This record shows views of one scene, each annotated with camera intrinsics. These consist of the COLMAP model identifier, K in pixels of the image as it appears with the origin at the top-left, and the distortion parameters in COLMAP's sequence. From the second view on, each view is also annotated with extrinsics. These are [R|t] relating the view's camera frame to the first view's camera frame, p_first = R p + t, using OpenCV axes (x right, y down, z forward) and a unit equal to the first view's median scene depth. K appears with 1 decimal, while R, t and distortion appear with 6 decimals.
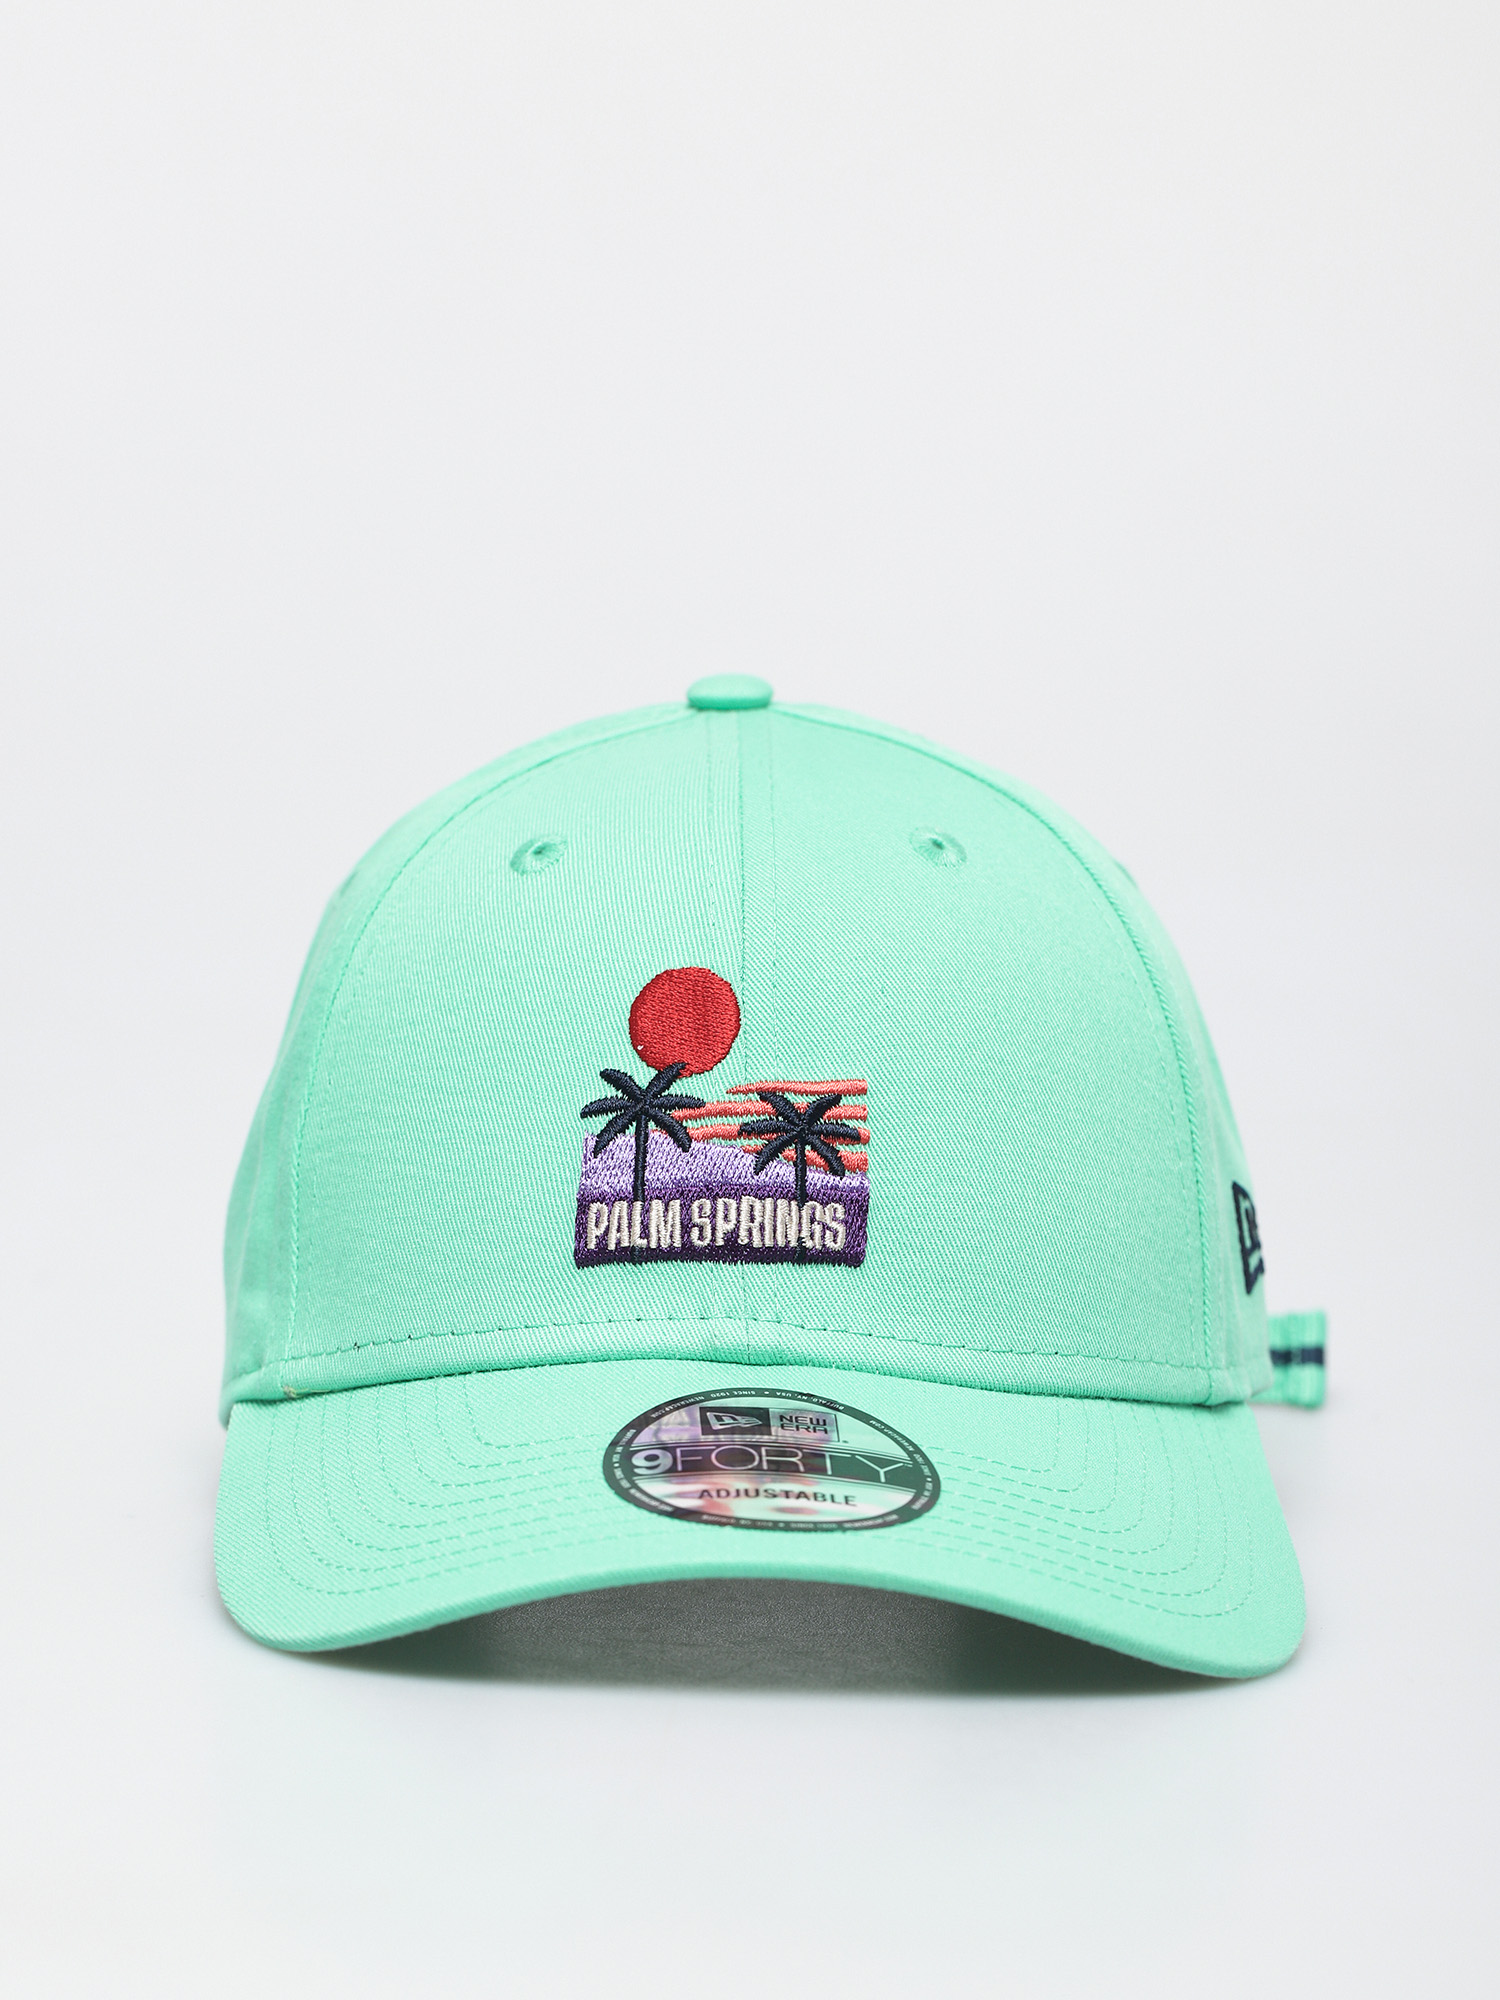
lens RADIAL K [[9495.2, 0, 750.0], [0, 9495.2, 1000.0], [0, 0, 1]] dist [-0.269223, -0.179798]
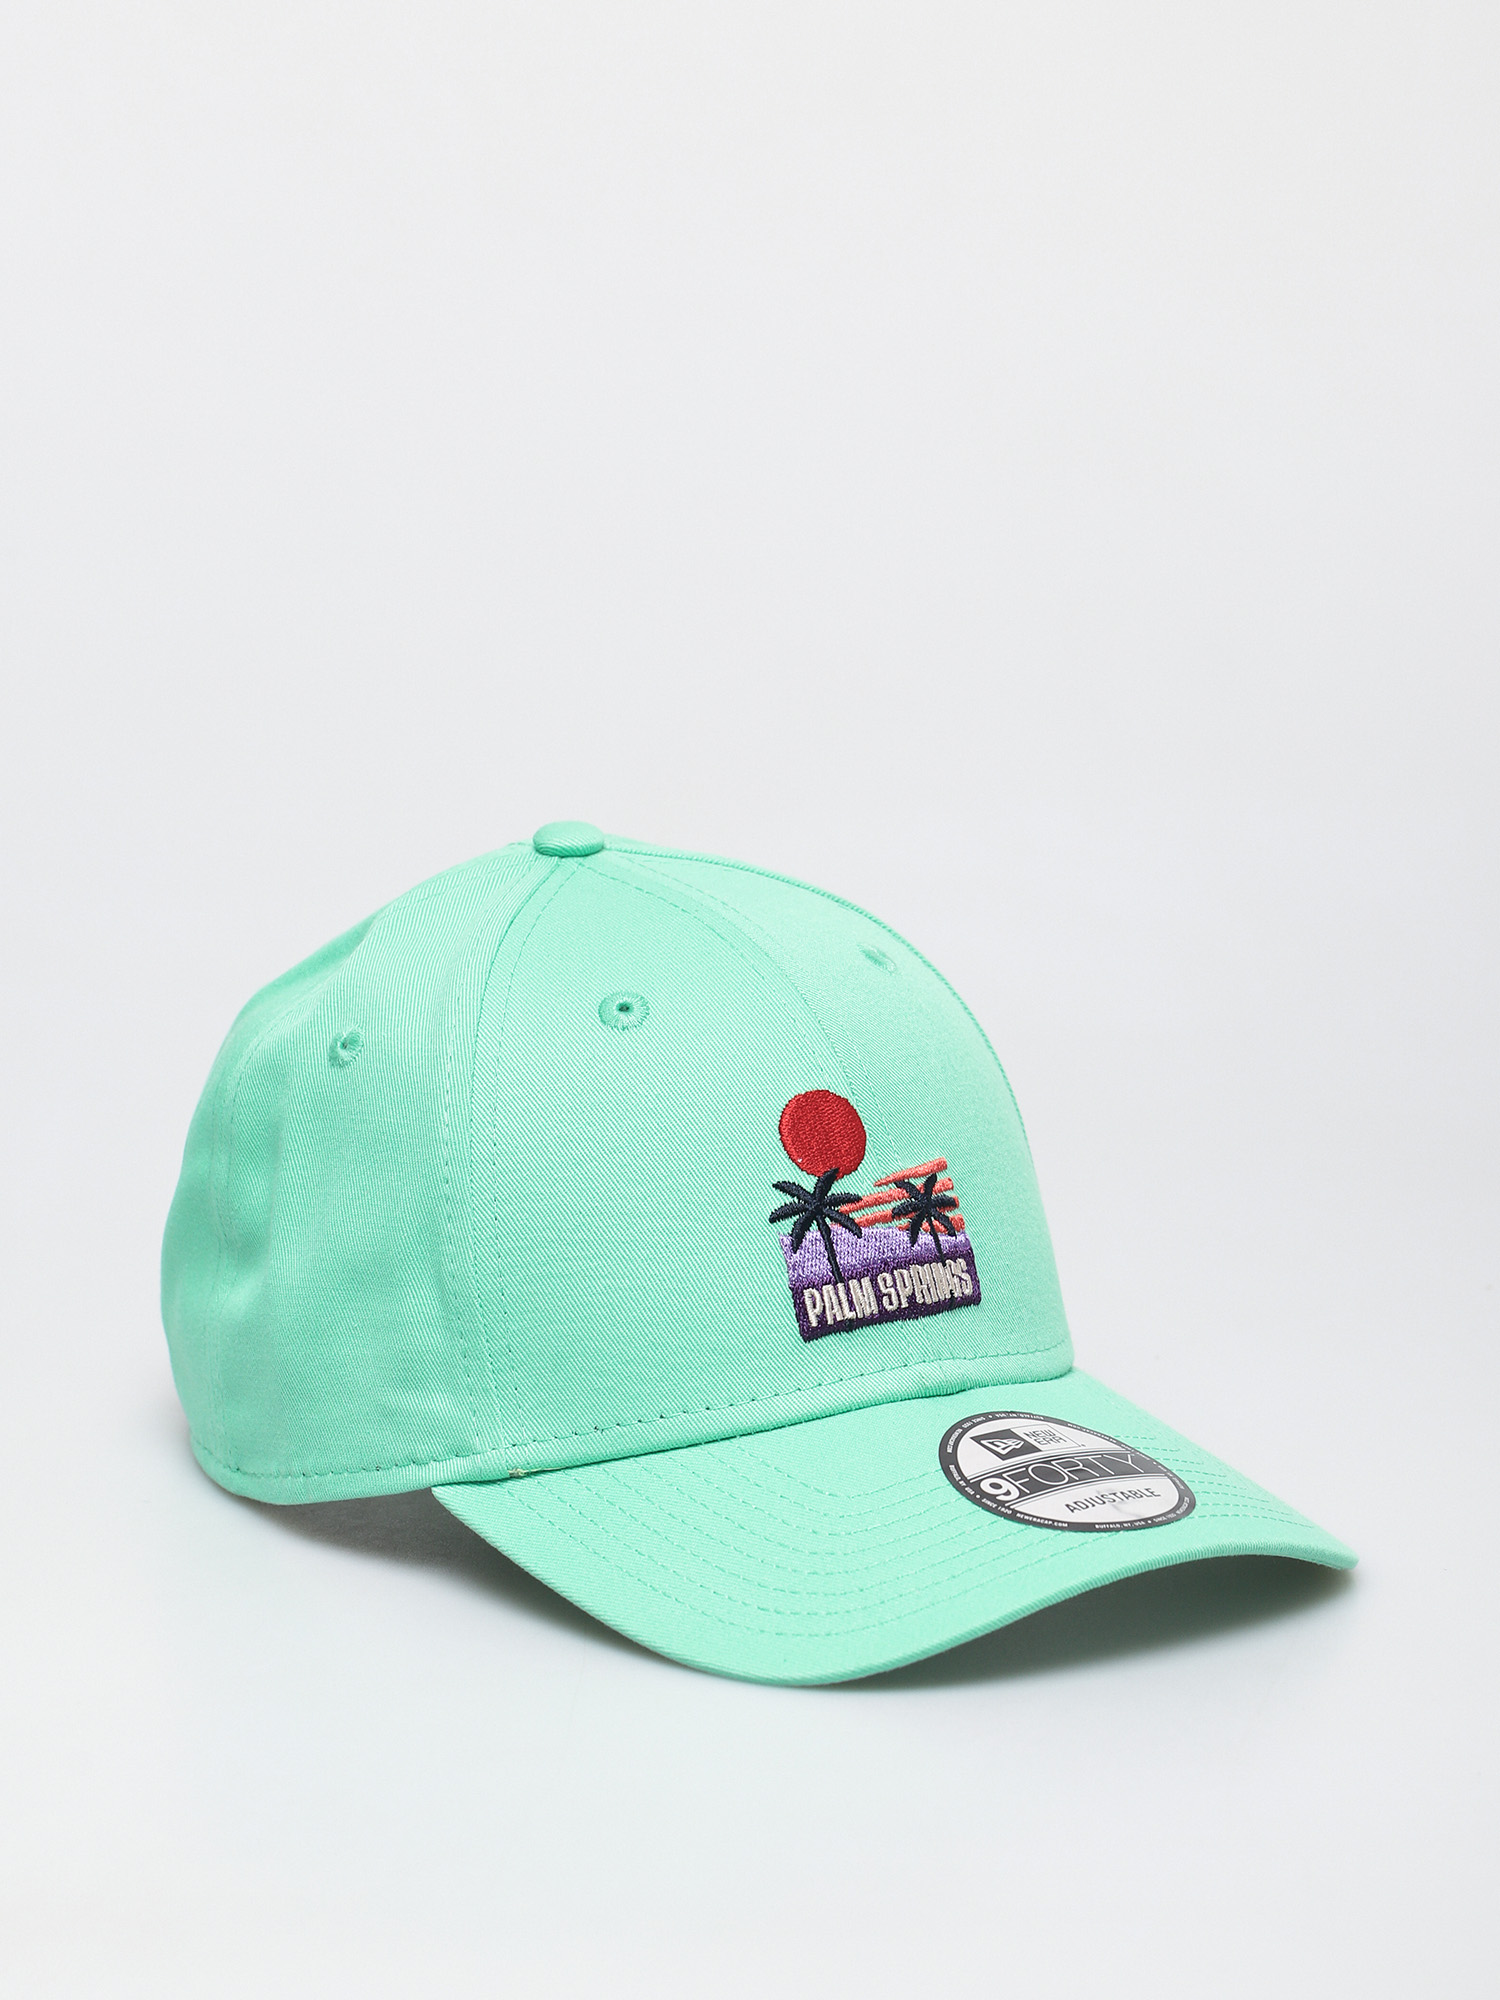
lens RADIAL K [[9495.2, 0, 750.0], [0, 9495.2, 1000.0], [0, 0, 1]] dist [-0.269223, -0.179798]
pose [[0.791368, -0.150222, 0.592596, -0.767172], [0.088056, 0.987241, 0.132671, -0.185441], [-0.604965, -0.052810, 0.794499, 0.000942]]
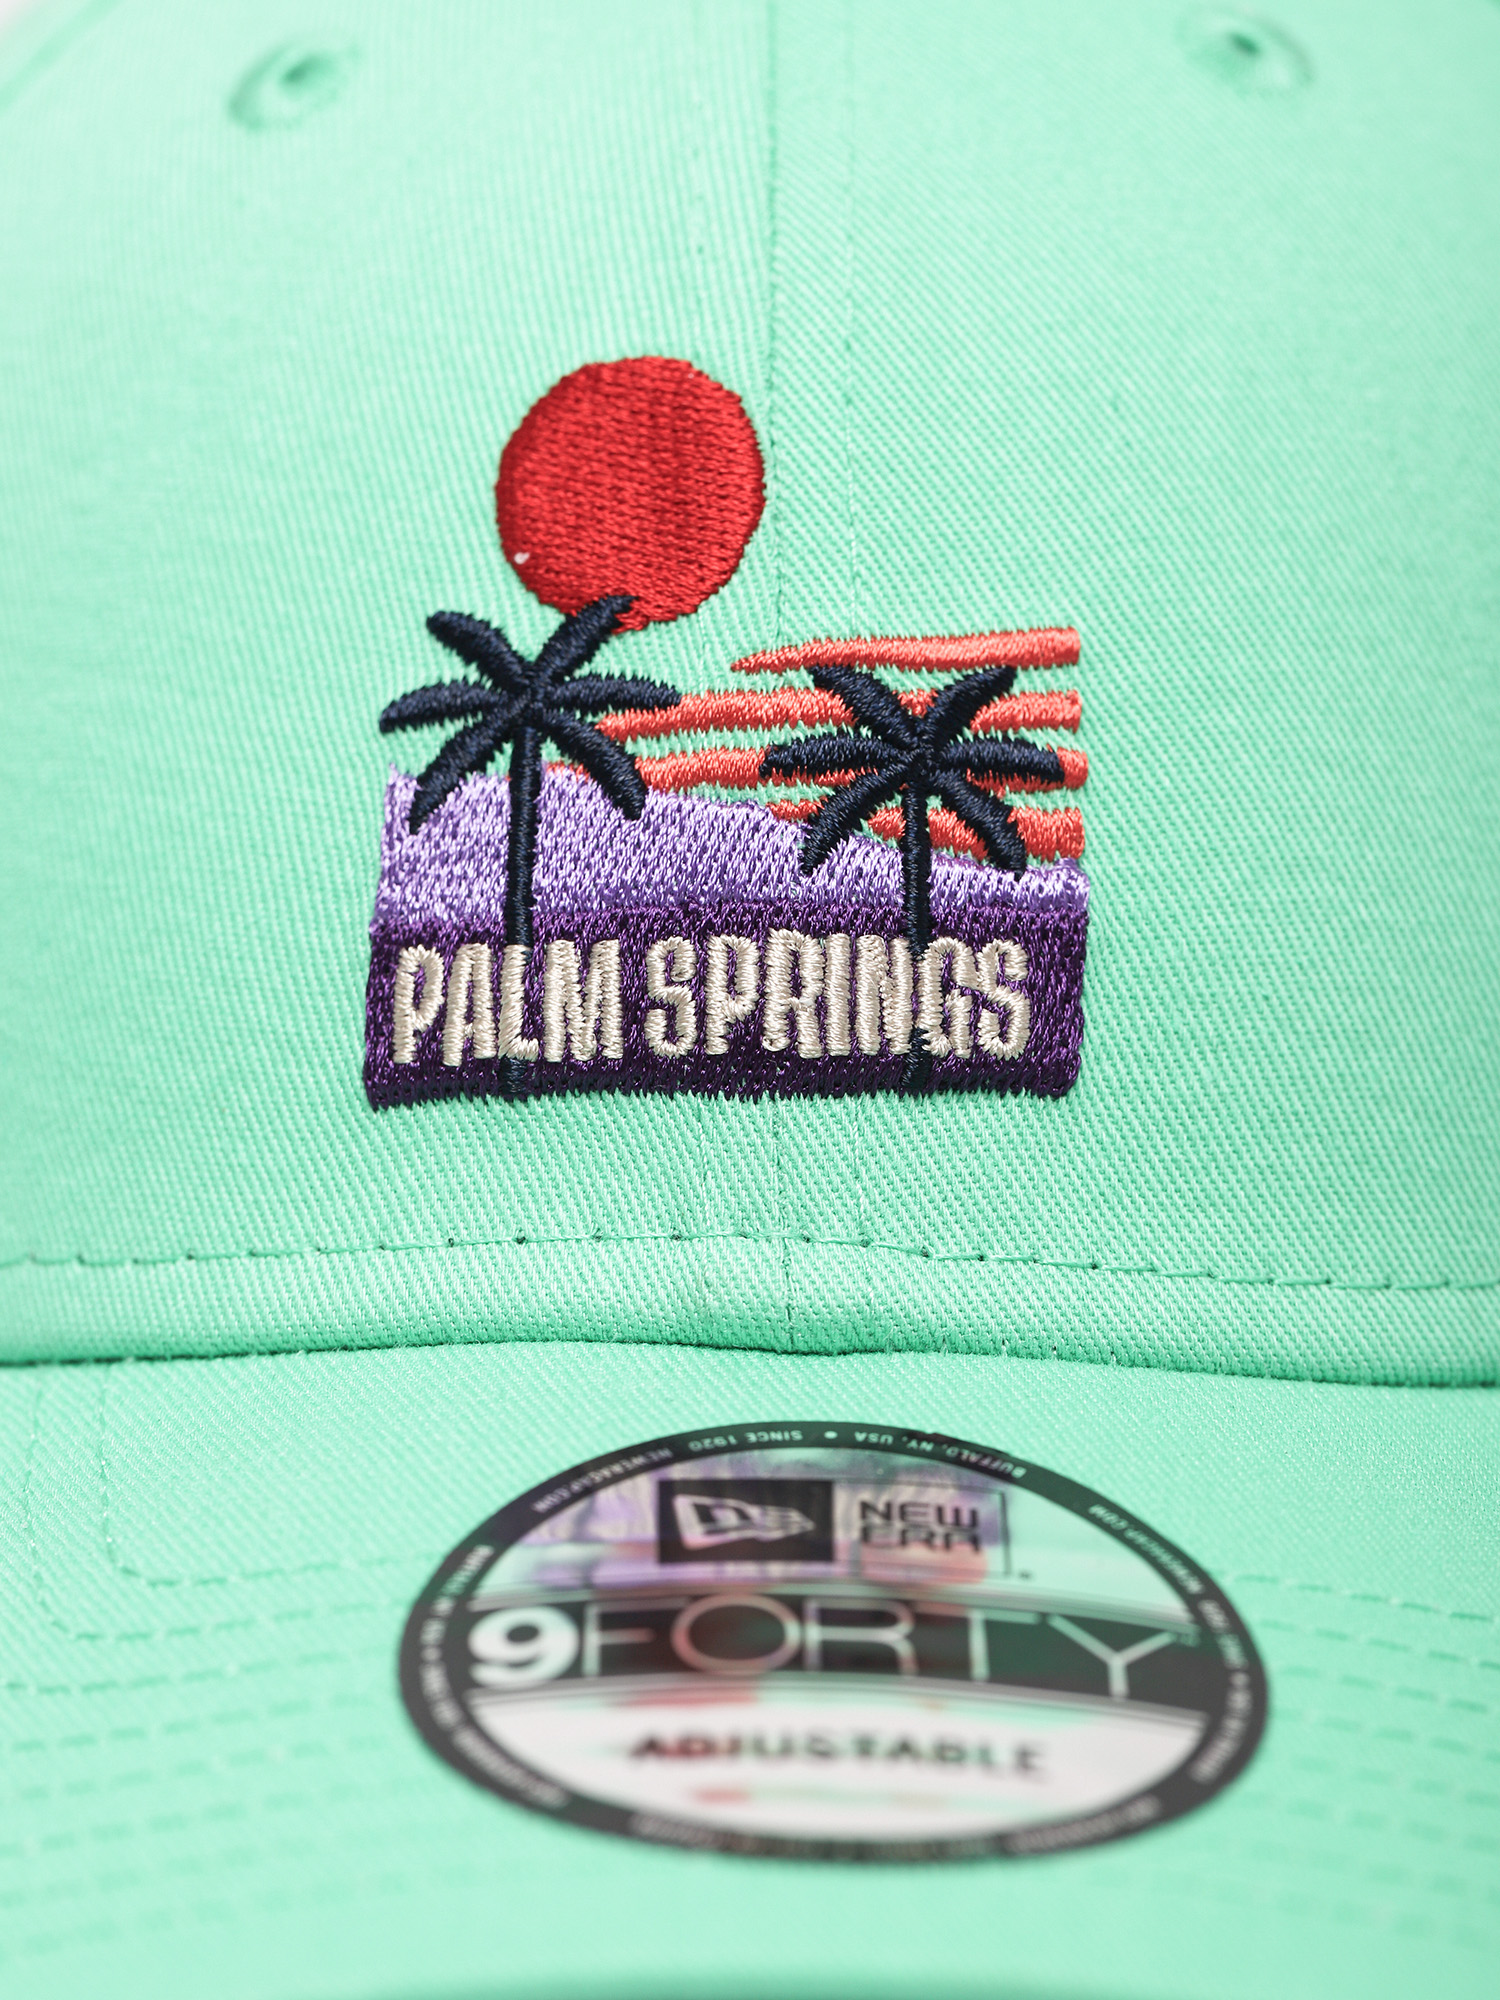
lens RADIAL K [[9495.2, 0, 750.0], [0, 9495.2, 1000.0], [0, 0, 1]] dist [-0.269223, -0.179798]
pose [[0.998898, -0.015981, -0.044130, 0.016010], [0.020196, 0.995101, 0.096774, -0.015427], [0.042367, -0.097558, 0.994328, 0.596821]]
